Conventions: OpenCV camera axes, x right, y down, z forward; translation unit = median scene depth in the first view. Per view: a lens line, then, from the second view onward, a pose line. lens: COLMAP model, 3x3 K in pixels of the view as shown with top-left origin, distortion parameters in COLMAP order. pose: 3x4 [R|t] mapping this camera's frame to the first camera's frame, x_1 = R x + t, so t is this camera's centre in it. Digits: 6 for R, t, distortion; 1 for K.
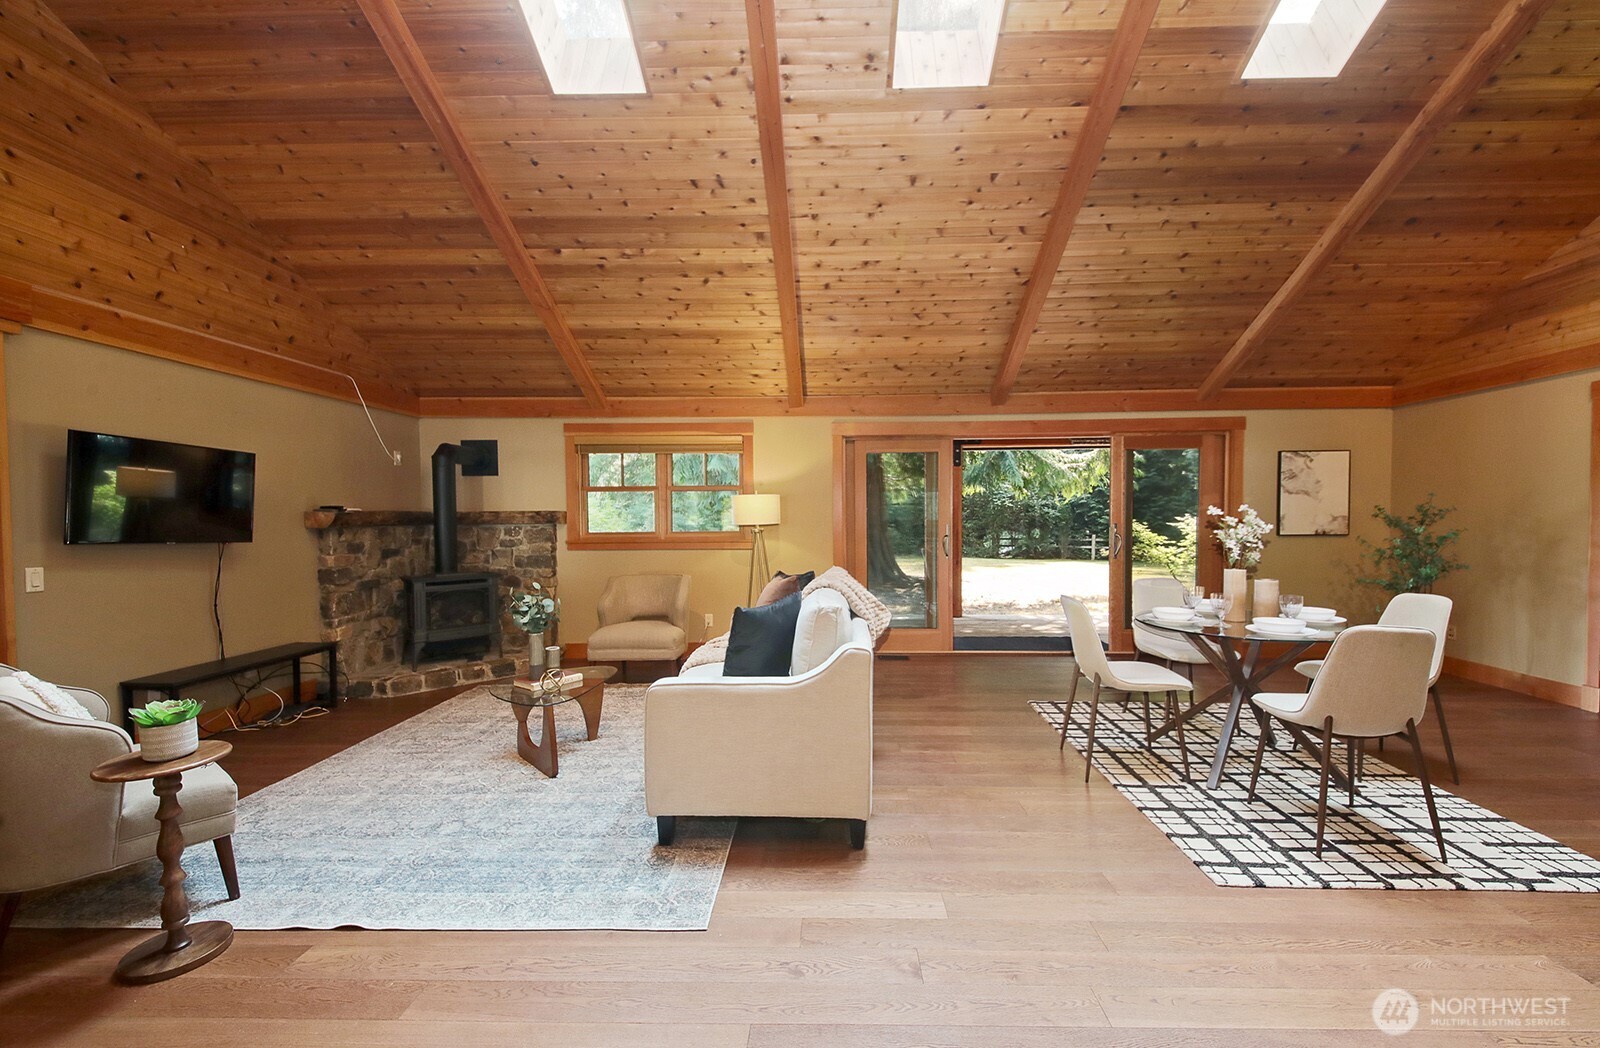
lens RADIAL K [[662.0, 0, 828.2], [0, 662.0, 535.8], [0, 0, 1]] dist [0.023619, -0.016634]
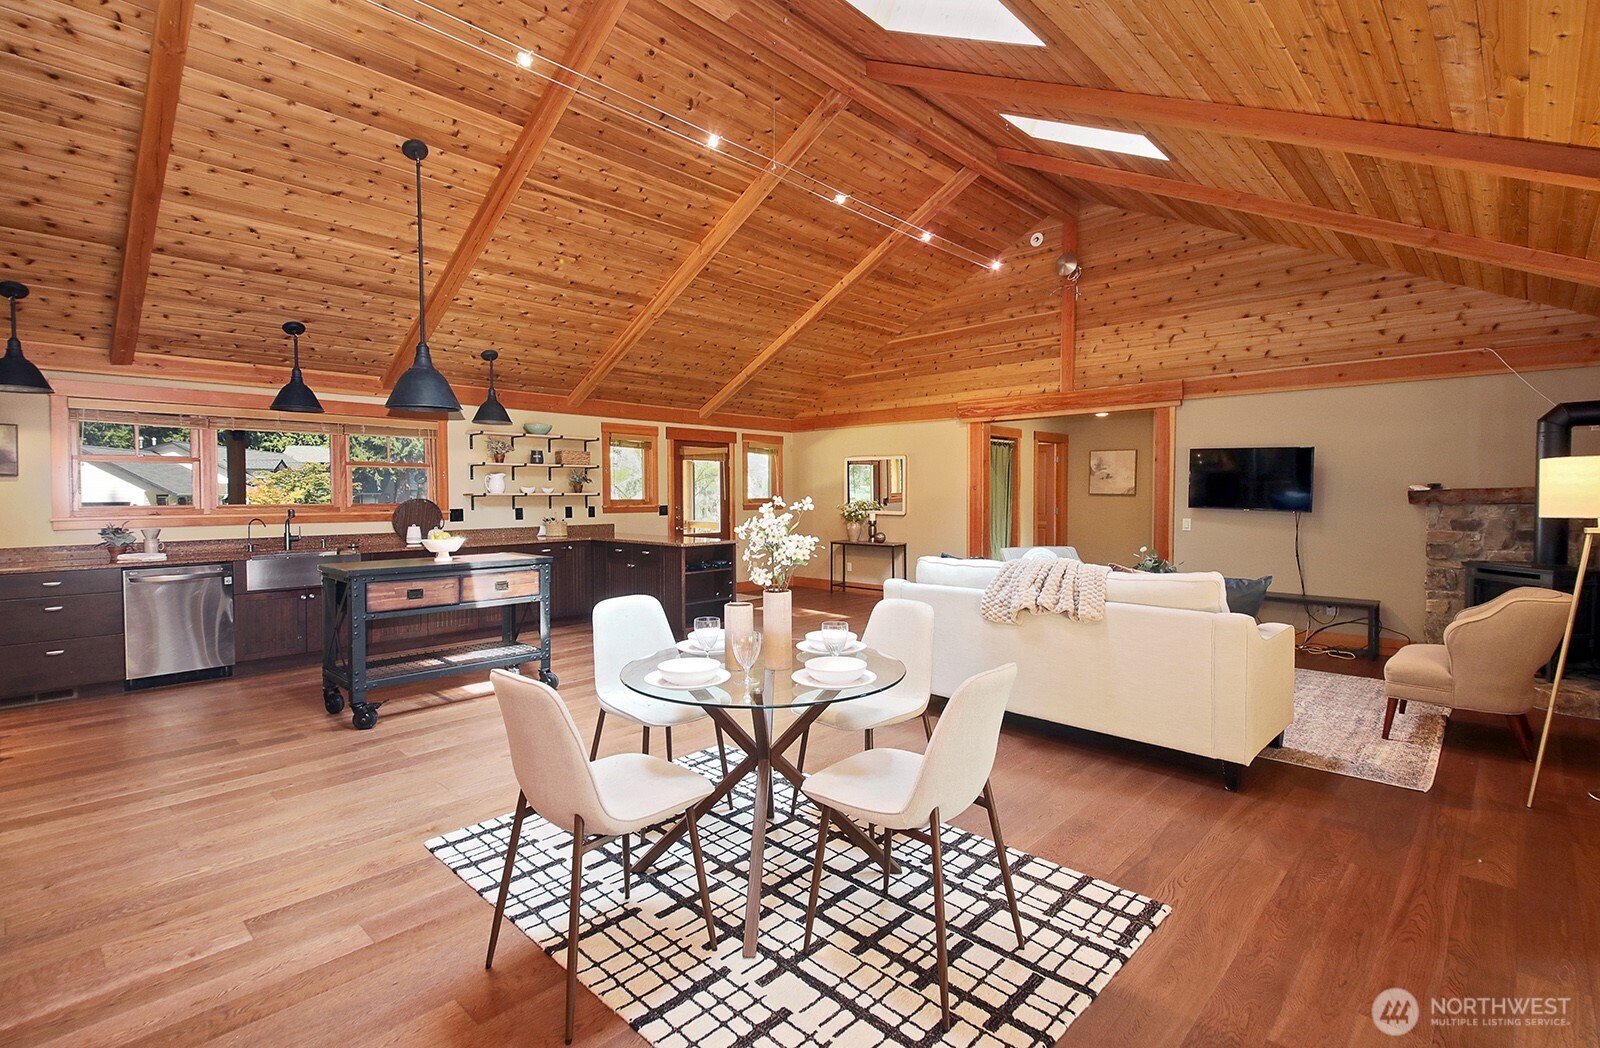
lens RADIAL K [[743.1, 0, 792.6], [0, 743.1, 518.8], [0, 0, 1]] dist [0.047701, -0.031448]
pose [[-0.694875, 0.032825, -0.718381, 0.853547], [-0.014279, 0.998131, 0.059419, -0.047261], [0.718989, 0.051546, -0.693107, 1.148588]]
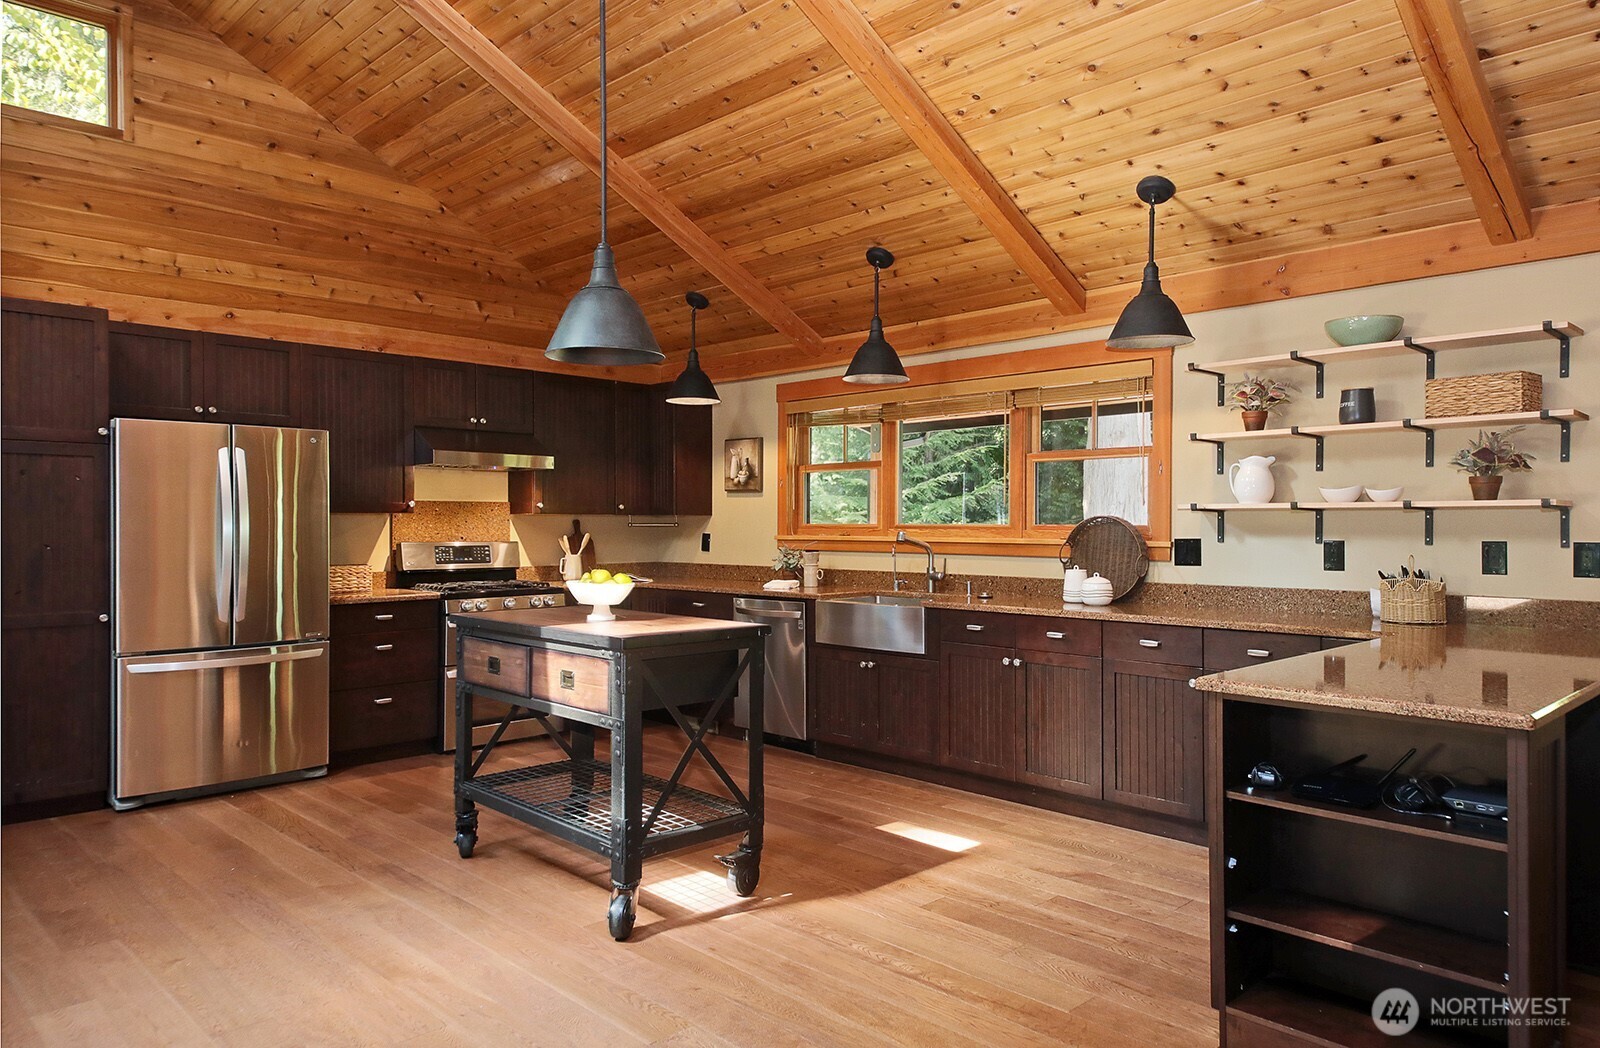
lens RADIAL K [[1058.4, 0, 800.9], [0, 1058.4, 535.7], [0, 0, 1]] dist [0.066152, -0.049506]
pose [[-0.703336, -0.002196, 0.710854, -0.276179], [0.023261, 0.999389, 0.026102, -0.002872], [-0.710477, 0.034894, -0.702855, 0.534779]]
